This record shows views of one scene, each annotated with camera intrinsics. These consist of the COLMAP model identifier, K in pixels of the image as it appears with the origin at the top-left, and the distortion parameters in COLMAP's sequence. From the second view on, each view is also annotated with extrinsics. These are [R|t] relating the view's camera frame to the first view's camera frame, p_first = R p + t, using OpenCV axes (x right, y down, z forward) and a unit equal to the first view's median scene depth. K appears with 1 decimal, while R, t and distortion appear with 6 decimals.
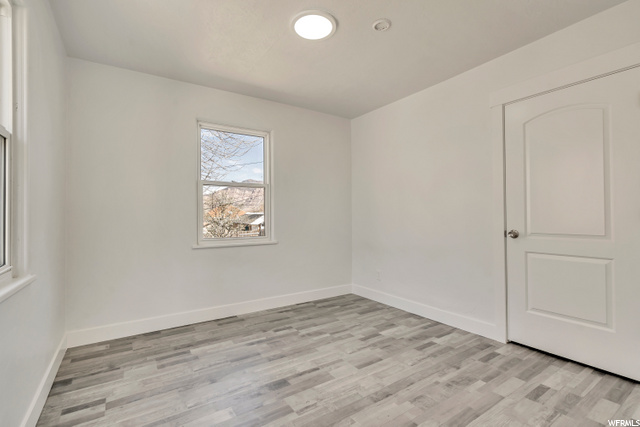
lens RADIAL K [[298.3, 0, 319.4], [0, 298.3, 213.2], [0, 0, 1]] dist [0.000103, 0.000092]
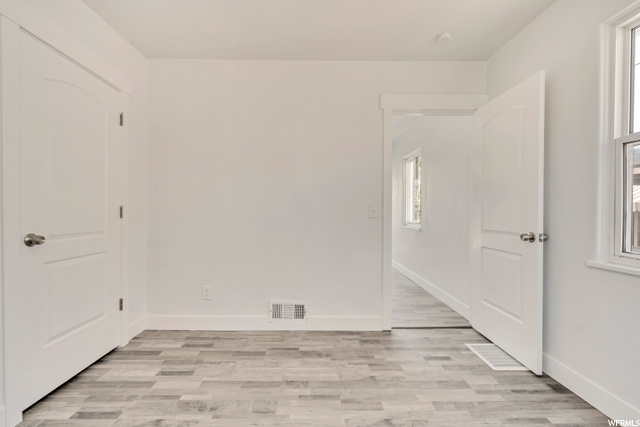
lens RADIAL K [[298.3, 0, 318.0], [0, 298.3, 213.4], [0, 0, 1]] dist [0.000103, 0.000092]
pose [[-0.836770, -0.001426, 0.547552, -0.278384], [-0.000265, 0.999998, 0.002199, 0.014610], [-0.547554, 0.001696, -0.836769, 1.521442]]
